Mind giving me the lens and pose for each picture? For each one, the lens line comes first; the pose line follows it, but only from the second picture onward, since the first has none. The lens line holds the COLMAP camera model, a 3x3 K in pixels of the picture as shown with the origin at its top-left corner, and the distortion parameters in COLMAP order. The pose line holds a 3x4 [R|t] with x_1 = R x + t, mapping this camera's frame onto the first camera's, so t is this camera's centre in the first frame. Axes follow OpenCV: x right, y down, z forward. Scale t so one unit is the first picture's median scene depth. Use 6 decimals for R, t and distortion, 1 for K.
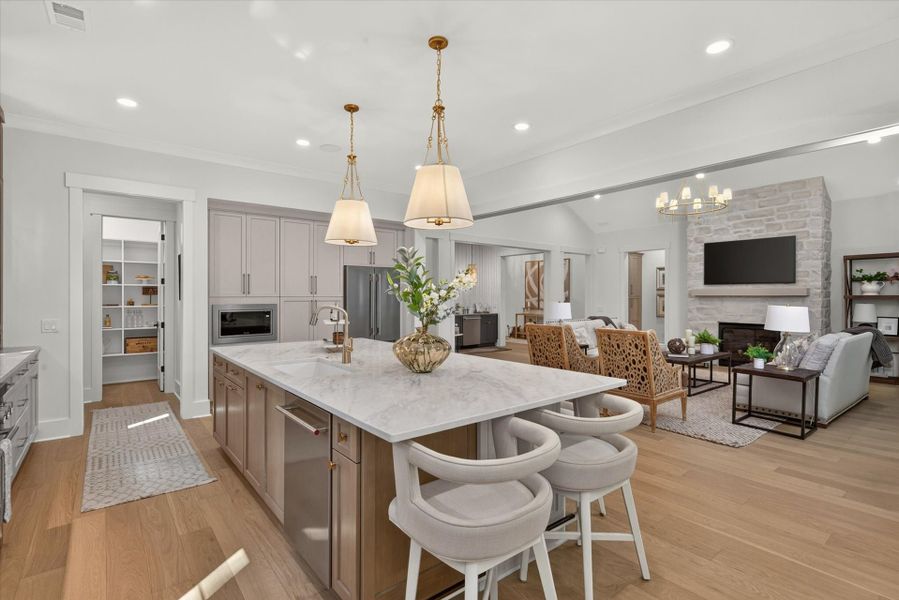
lens RADIAL K [[434.6, 0, 448.3], [0, 434.6, 296.1], [0, 0, 1]] dist [0.002577, 0.002254]
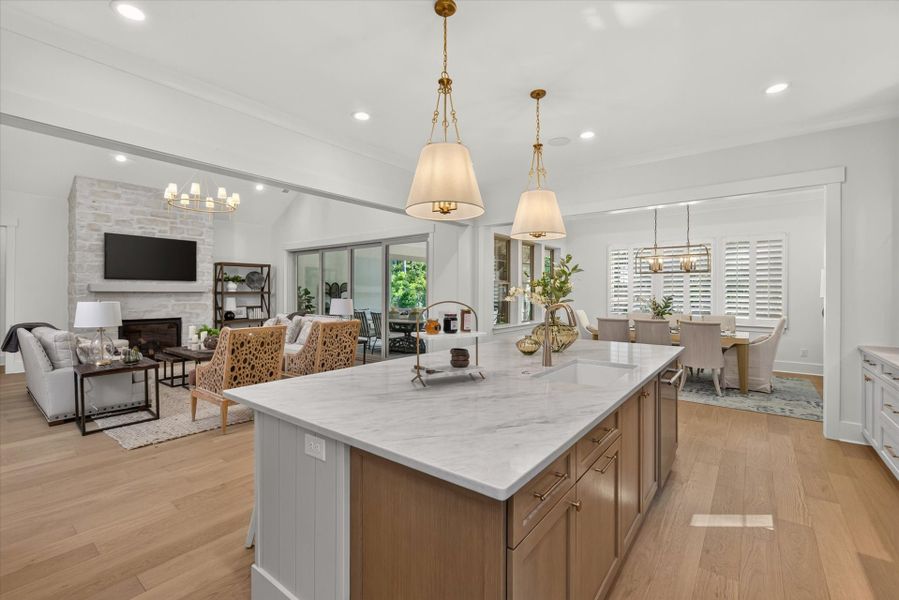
lens RADIAL K [[392.3, 0, 450.3], [0, 392.3, 293.7], [0, 0, 1]] dist [0.000040, -0.000271]
pose [[-0.229814, -0.003050, 0.973230, -0.574958], [-0.001646, 0.999995, 0.002745, 0.000175], [-0.973233, -0.000971, -0.229818, 0.806030]]
